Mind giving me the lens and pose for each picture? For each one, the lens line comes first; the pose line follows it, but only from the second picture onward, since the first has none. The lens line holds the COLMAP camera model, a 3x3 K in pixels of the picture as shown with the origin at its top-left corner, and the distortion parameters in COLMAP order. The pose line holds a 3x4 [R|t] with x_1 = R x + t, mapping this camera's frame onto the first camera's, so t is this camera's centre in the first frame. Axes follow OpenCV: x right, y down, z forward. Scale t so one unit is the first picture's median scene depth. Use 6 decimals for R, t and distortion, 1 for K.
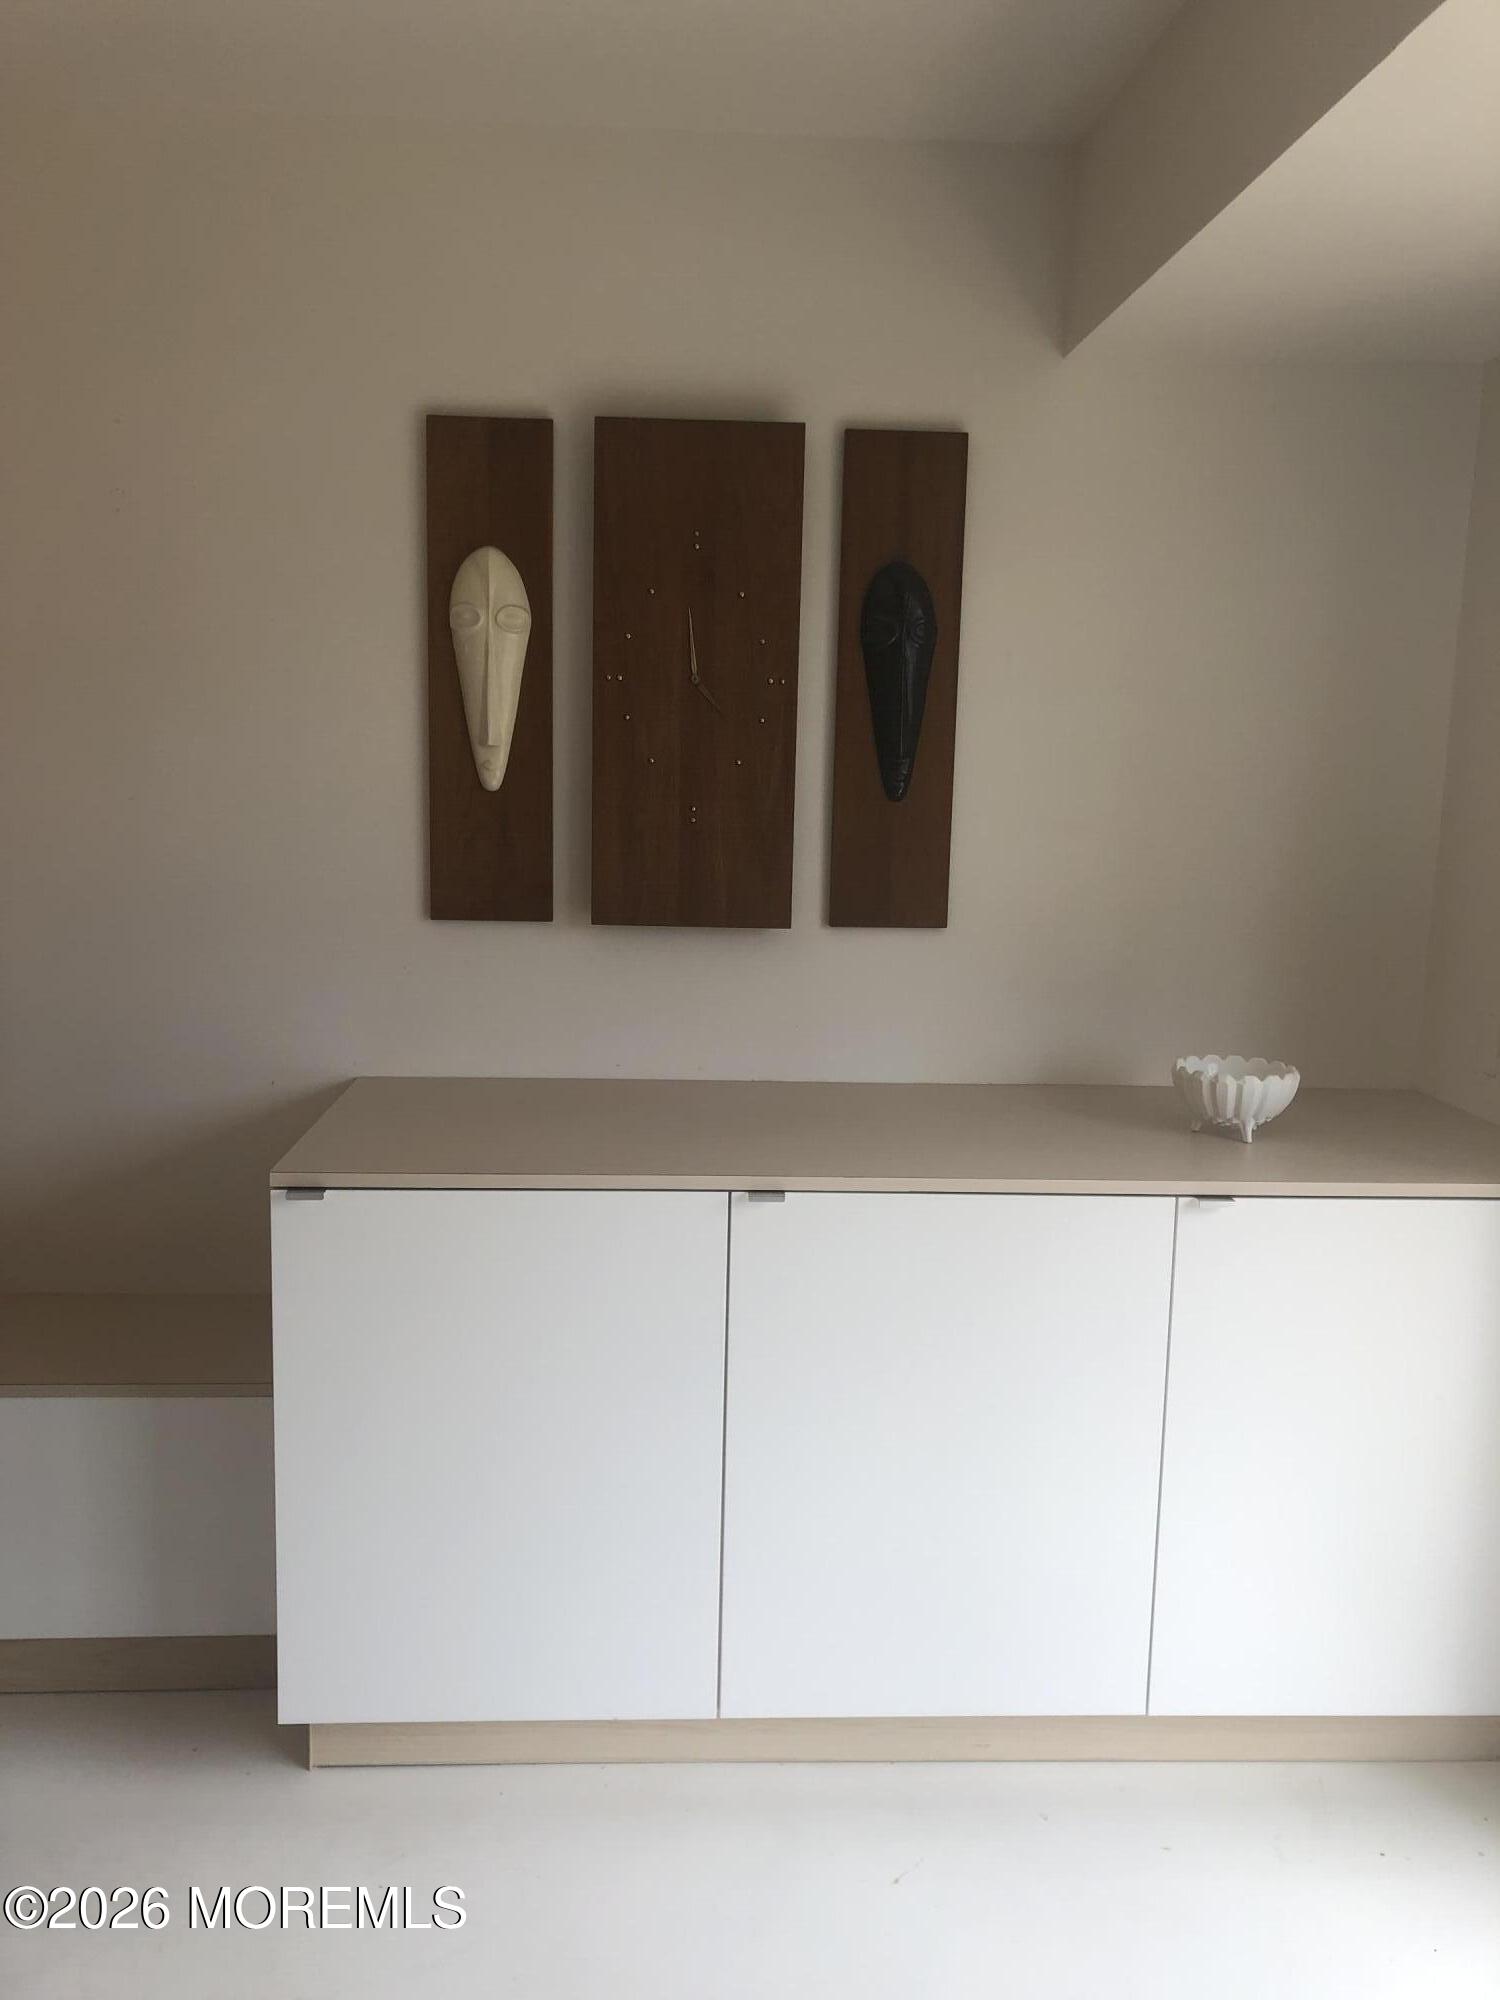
lens RADIAL K [[1685.1, 0, 750.0], [0, 1685.1, 1000.0], [0, 0, 1]] dist [-0.002344, -0.000208]
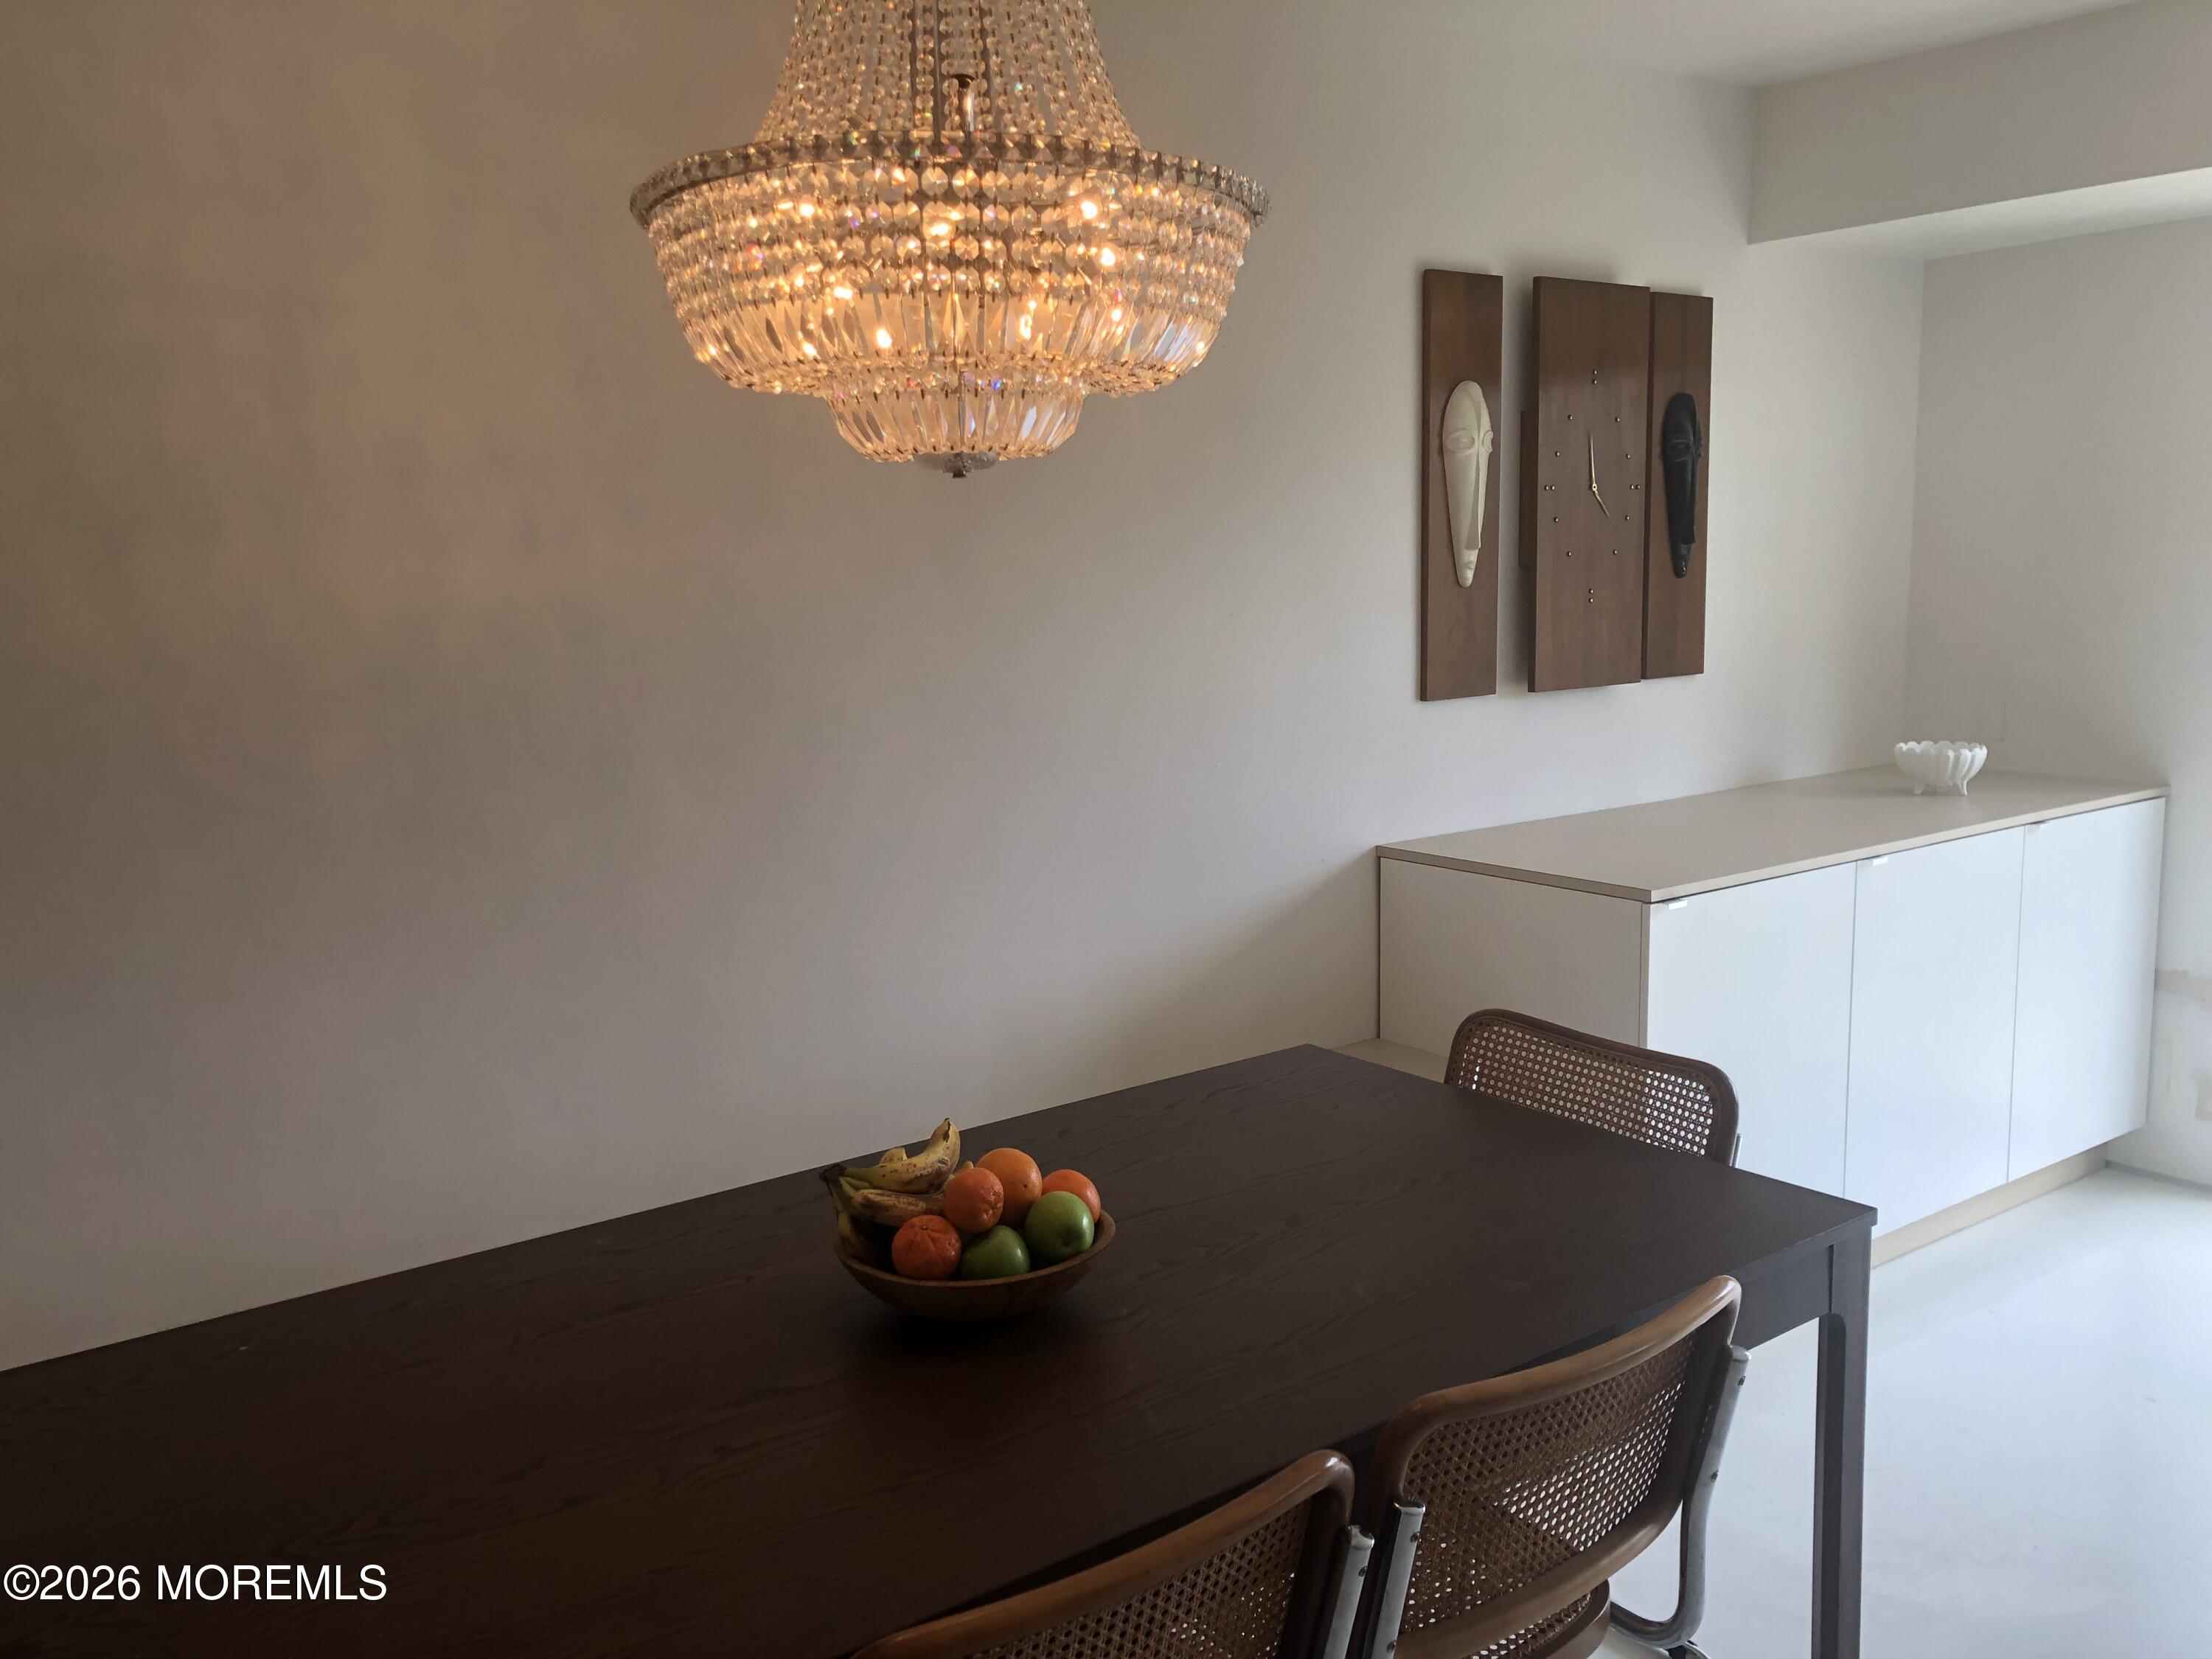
lens RADIAL K [[1863.7, 0, 1106.0], [0, 1863.7, 829.5], [0, 0, 1]] dist [-0.002344, -0.000208]
pose [[0.832176, -0.125528, 0.540116, -1.117577], [0.124547, 0.991465, 0.038531, -0.037335], [-0.540343, 0.035205, 0.840708, 0.040050]]
